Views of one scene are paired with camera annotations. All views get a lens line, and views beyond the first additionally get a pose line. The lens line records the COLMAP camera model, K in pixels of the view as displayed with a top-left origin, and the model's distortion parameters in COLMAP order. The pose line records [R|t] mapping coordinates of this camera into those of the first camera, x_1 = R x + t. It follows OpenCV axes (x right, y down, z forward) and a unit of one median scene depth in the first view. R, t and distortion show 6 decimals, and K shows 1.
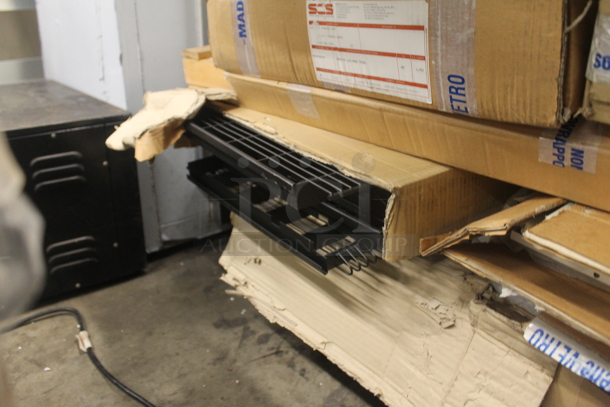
lens RADIAL K [[513.0, 0, 305.0], [0, 513.0, 203.5], [0, 0, 1]] dist [-0.079194, 0.006361]
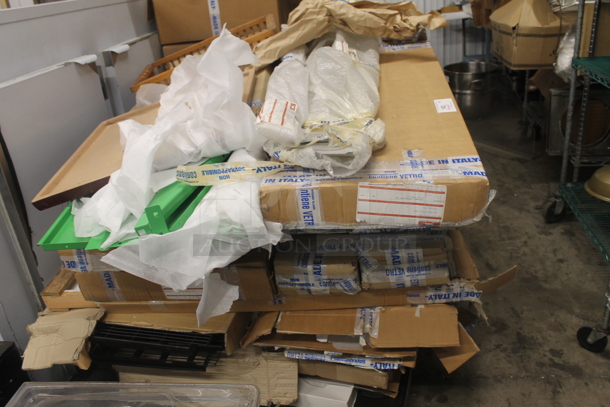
lens RADIAL K [[513.0, 0, 305.0], [0, 513.0, 203.5], [0, 0, 1]] dist [-0.079194, 0.006361]
pose [[0.719724, -0.354564, 0.596894, -0.878963], [0.362359, 0.925205, 0.112659, -0.793261], [-0.592194, 0.135206, 0.794371, -1.461202]]
